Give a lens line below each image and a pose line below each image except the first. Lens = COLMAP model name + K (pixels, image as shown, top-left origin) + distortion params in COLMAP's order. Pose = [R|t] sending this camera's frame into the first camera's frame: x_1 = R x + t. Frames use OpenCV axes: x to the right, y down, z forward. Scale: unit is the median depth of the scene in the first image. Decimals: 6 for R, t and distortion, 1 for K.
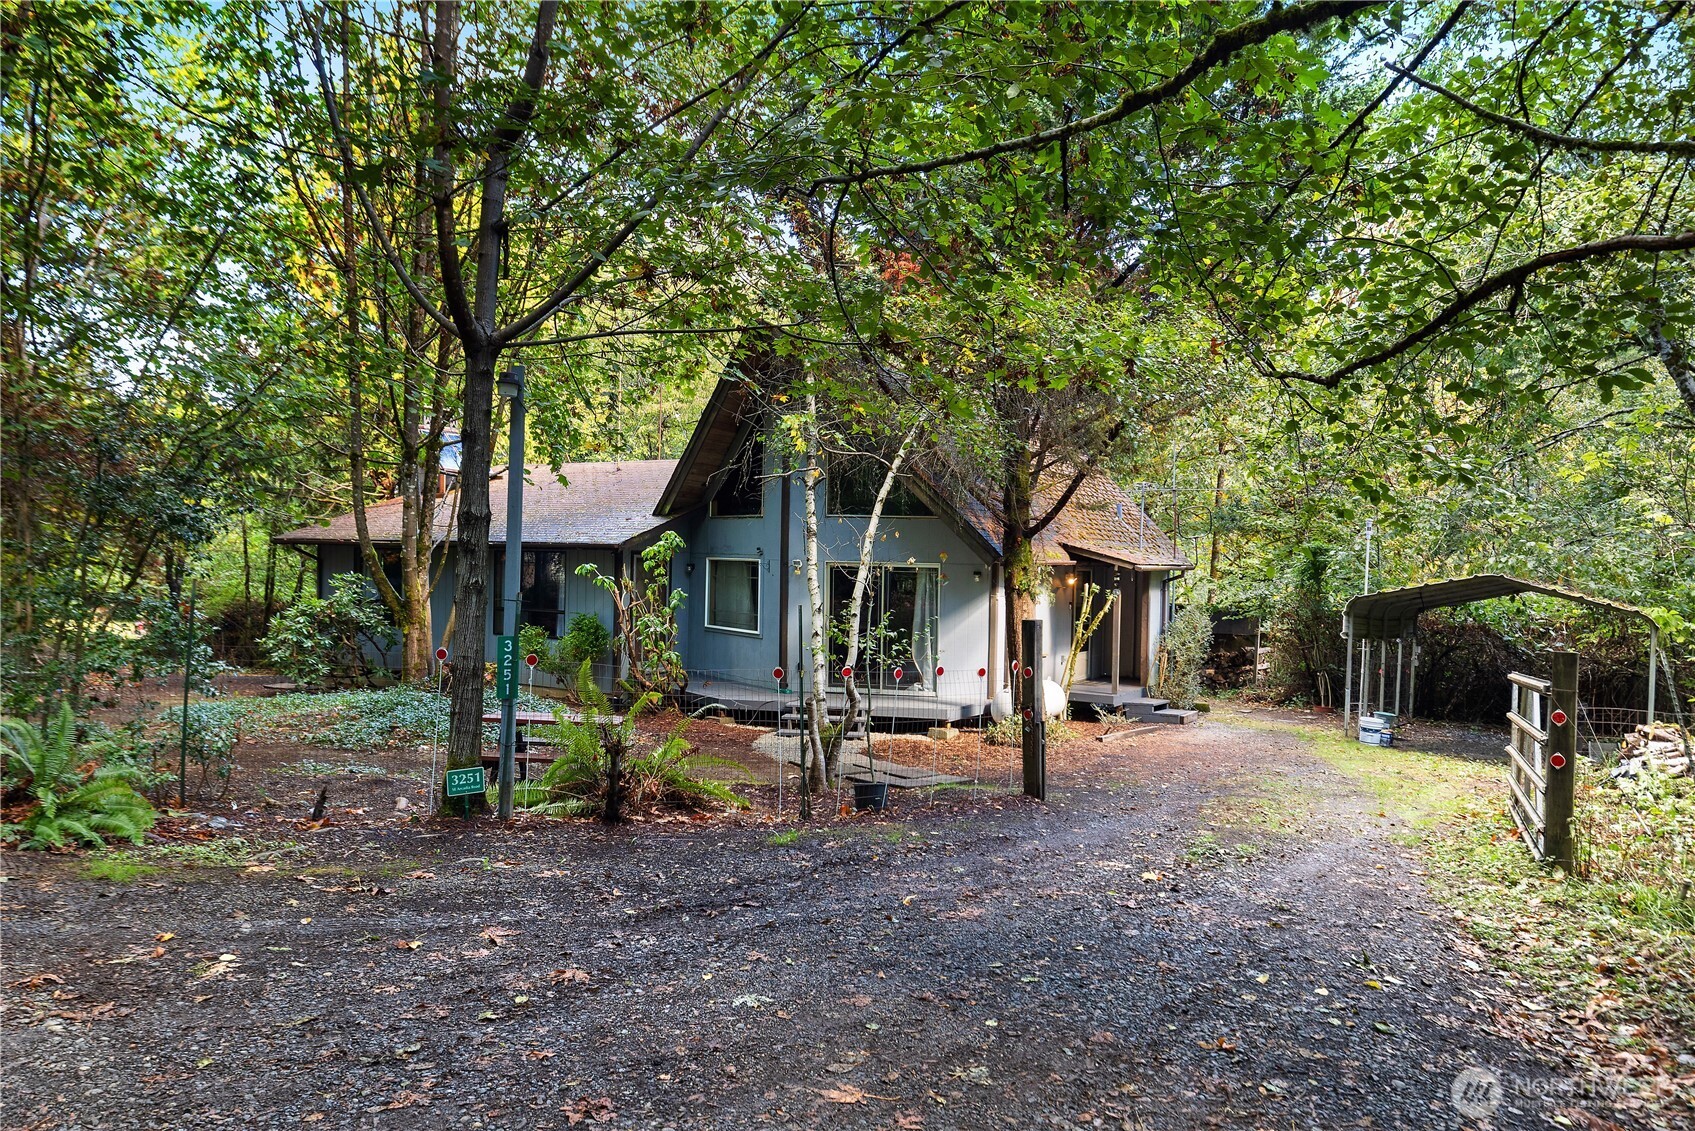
lens RADIAL K [[1138.0, 0, 848.4], [0, 1138.0, 563.2], [0, 0, 1]] dist [0.000850, 0.000120]
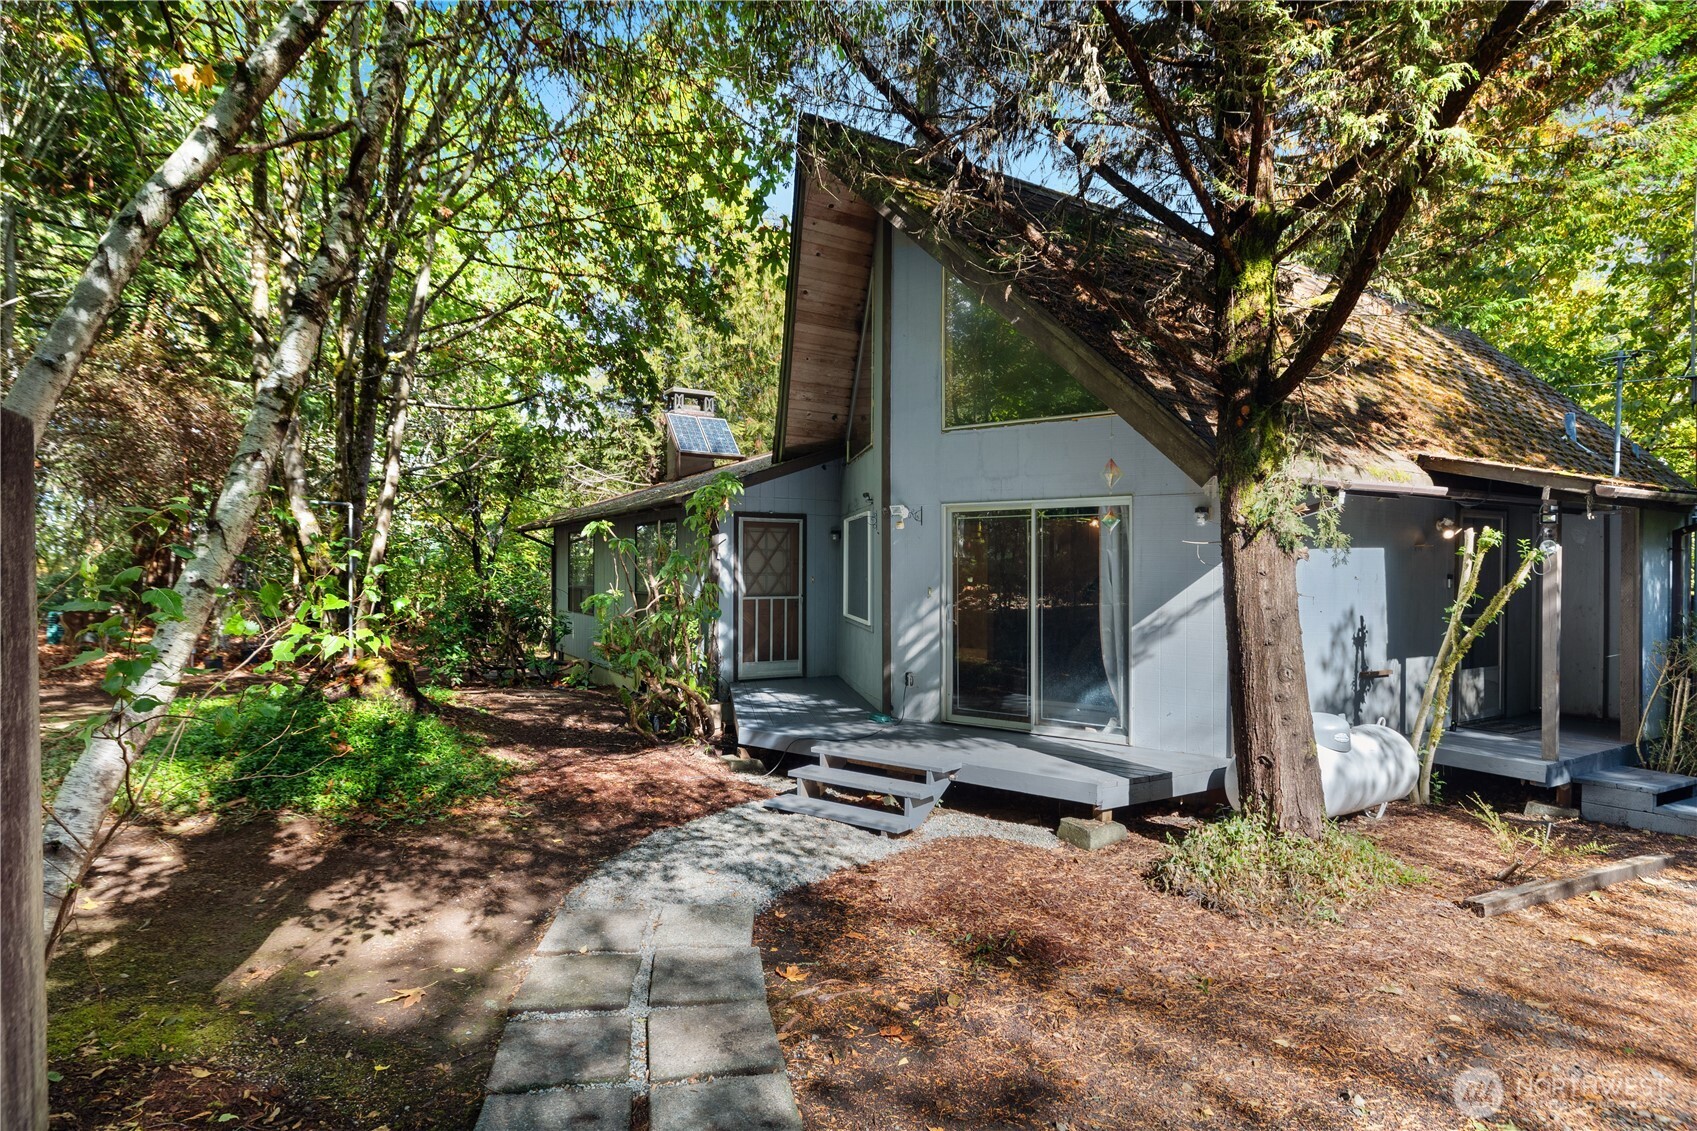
lens RADIAL K [[915.7, 0, 853.8], [0, 915.7, 566.7], [0, 0, 1]] dist [0.001575, 0.000649]
pose [[0.893897, -0.017537, -0.447930, 0.149944], [0.011836, 0.999809, -0.015522, 0.037091], [0.448117, 0.008573, 0.893934, 0.534827]]
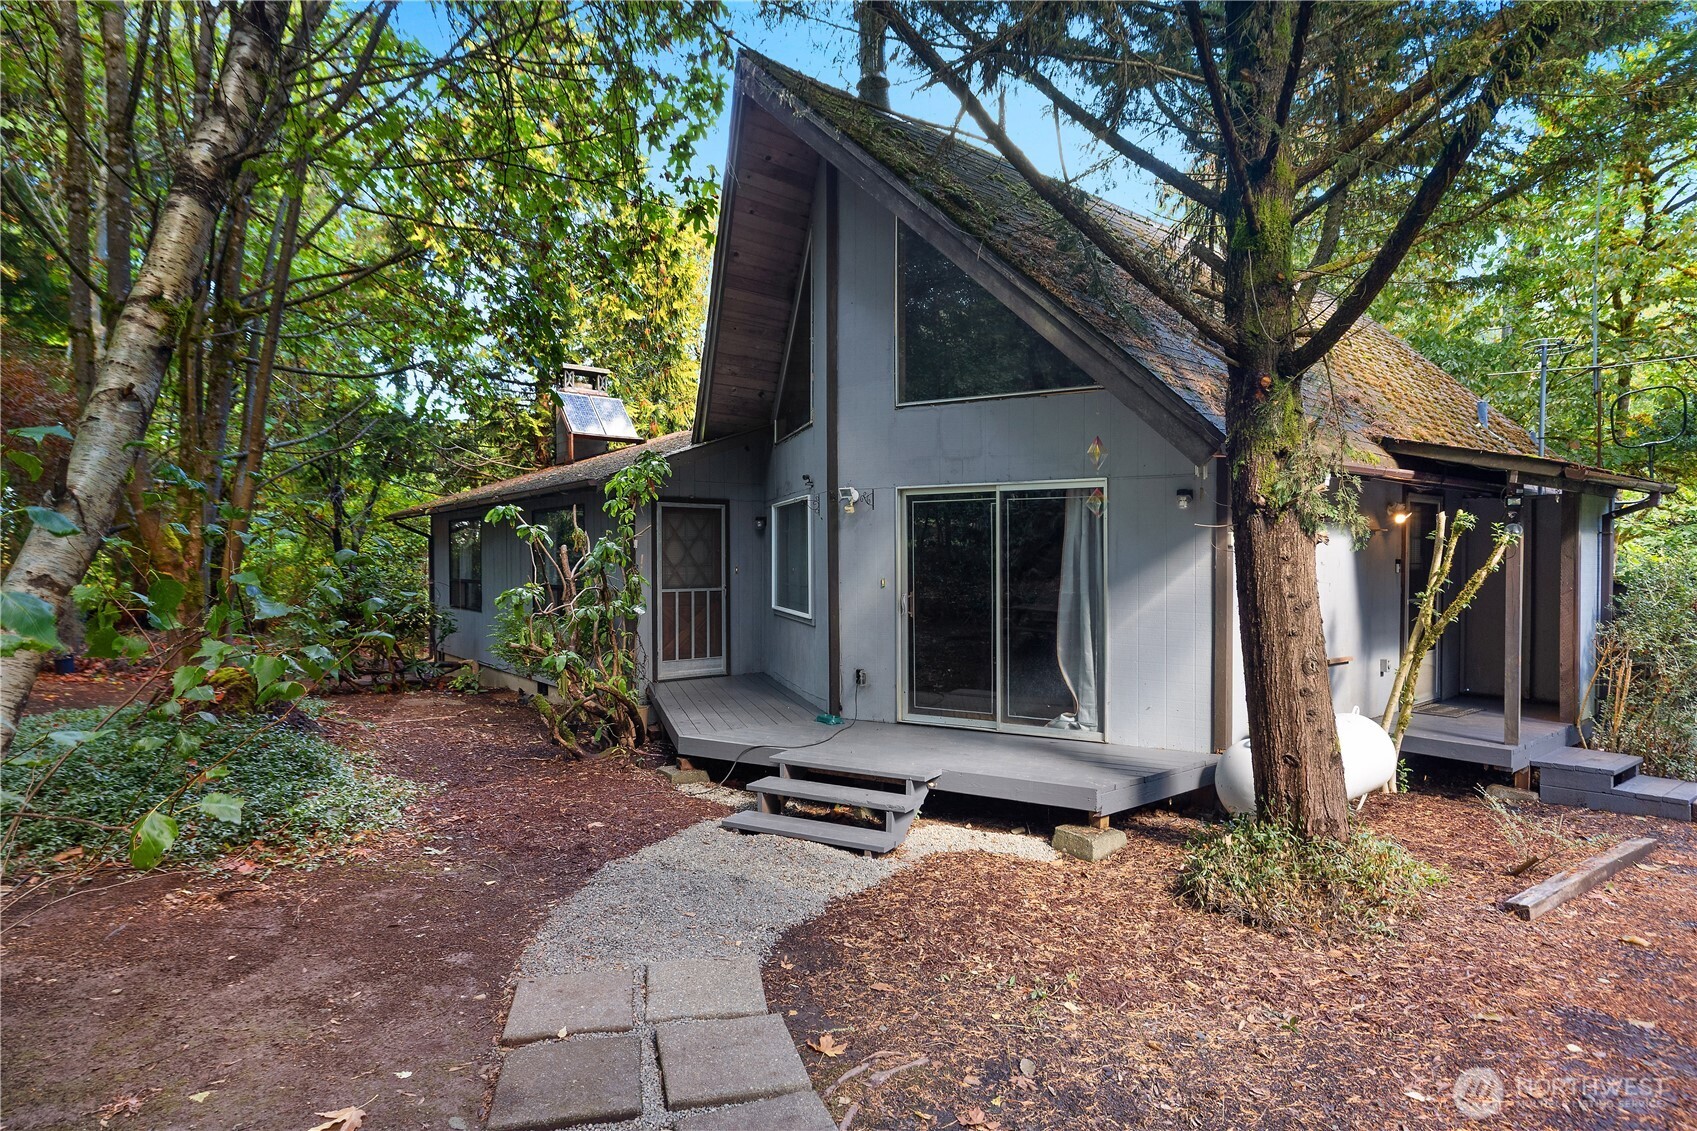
lens RADIAL K [[915.7, 0, 846.6], [0, 915.7, 580.1], [0, 0, 1]] dist [0.001575, 0.000649]
pose [[0.944141, -0.015059, -0.329196, 0.100058], [0.020122, 0.999726, 0.011978, 0.036797], [0.328926, -0.017933, 0.944185, 0.557694]]
